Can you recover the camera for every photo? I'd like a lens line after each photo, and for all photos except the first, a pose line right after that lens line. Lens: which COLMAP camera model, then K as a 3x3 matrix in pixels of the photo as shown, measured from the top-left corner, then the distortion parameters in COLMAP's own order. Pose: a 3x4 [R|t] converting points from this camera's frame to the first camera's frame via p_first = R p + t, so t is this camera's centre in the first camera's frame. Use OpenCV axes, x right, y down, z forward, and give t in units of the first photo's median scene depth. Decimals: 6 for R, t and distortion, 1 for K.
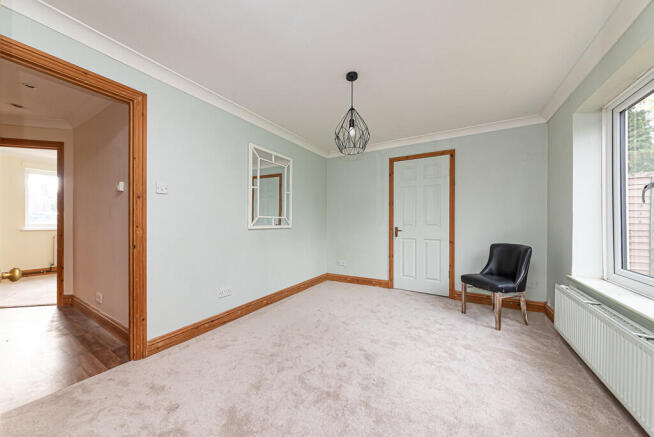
lens RADIAL K [[230.2, 0, 324.3], [0, 230.2, 218.9], [0, 0, 1]] dist [-0.000262, -0.000102]
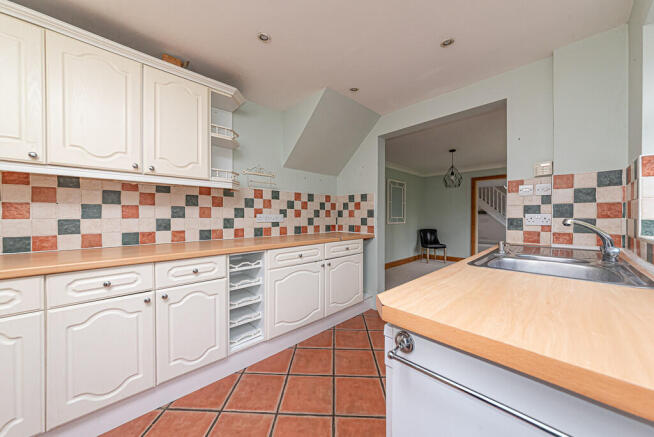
lens RADIAL K [[230.2, 0, 340.7], [0, 230.2, 216.9], [0, 0, 1]] dist [-0.000262, -0.000102]
pose [[0.971938, 0.000210, -0.235238, -0.357728], [0.003379, 0.999884, 0.014851, -0.059071], [0.235213, -0.015229, 0.971824, -1.215037]]
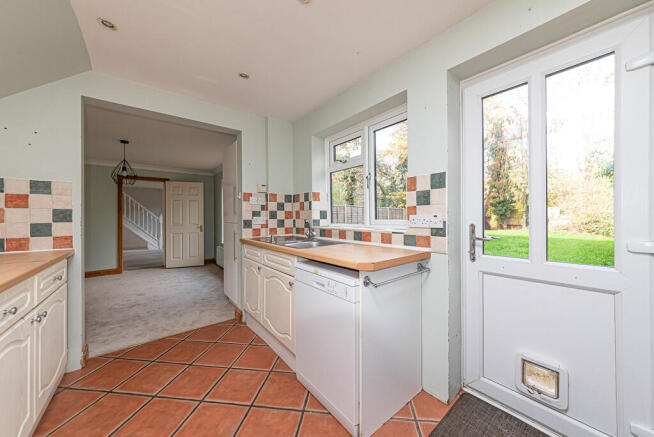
lens RADIAL K [[230.2, 0, 326.6], [0, 230.2, 216.9], [0, 0, 1]] dist [-0.000262, -0.000102]
pose [[0.342076, -0.000539, 0.939672, -0.965828], [-0.002807, 0.999995, 0.001595, -0.057624], [-0.939668, -0.003183, 0.342073, -1.006654]]
